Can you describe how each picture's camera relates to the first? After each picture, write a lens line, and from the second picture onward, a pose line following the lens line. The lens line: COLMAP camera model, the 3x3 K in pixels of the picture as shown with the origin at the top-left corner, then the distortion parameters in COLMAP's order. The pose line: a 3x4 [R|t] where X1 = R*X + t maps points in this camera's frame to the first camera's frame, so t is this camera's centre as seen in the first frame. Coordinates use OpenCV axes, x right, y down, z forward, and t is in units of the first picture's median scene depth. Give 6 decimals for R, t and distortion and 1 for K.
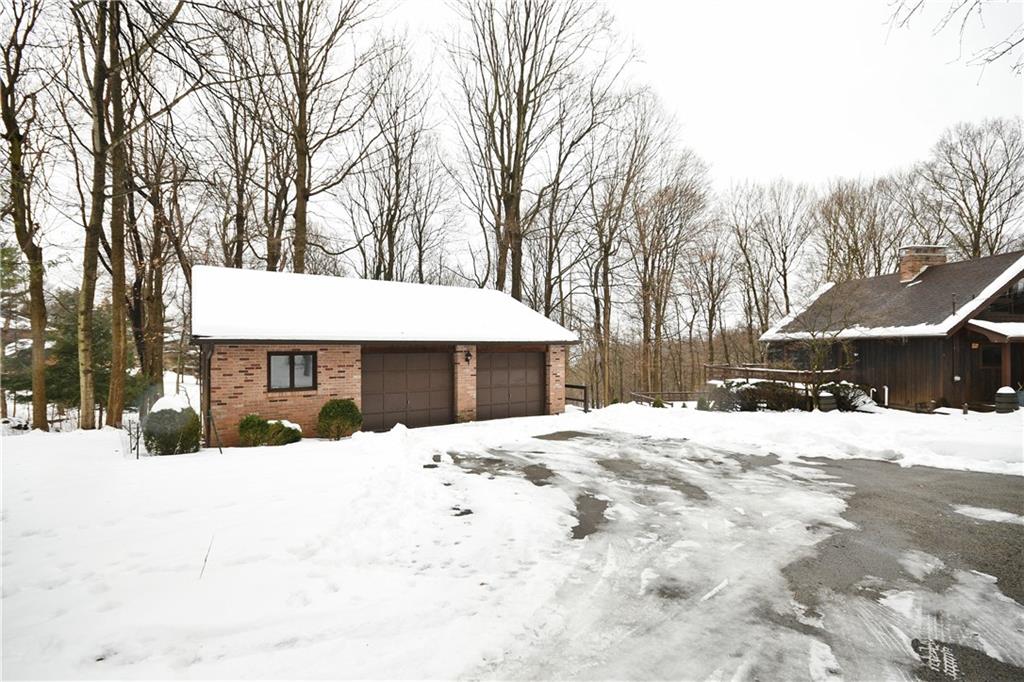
lens RADIAL K [[468.7, 0, 507.3], [0, 468.7, 352.5], [0, 0, 1]] dist [-0.006309, -0.003800]
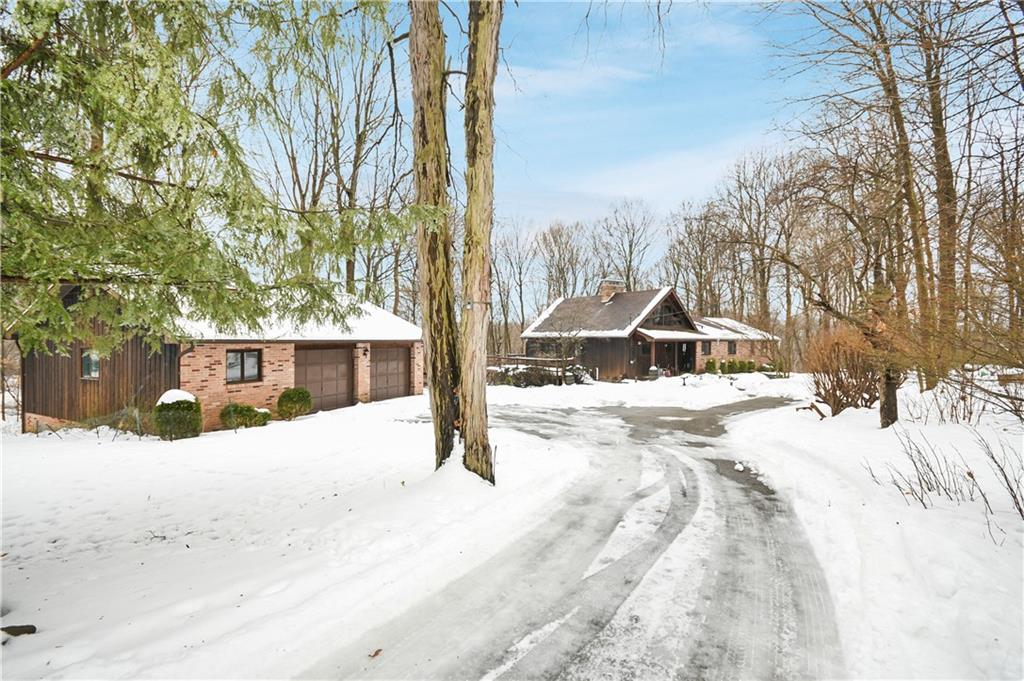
lens RADIAL K [[454.9, 0, 511.5], [0, 454.9, 338.6], [0, 0, 1]] dist [-0.008724, -0.005318]
pose [[0.847805, 0.009252, 0.530228, -0.303691], [-0.004715, 0.999940, -0.009909, -0.012449], [-0.530288, 0.005901, 0.847797, -0.191840]]
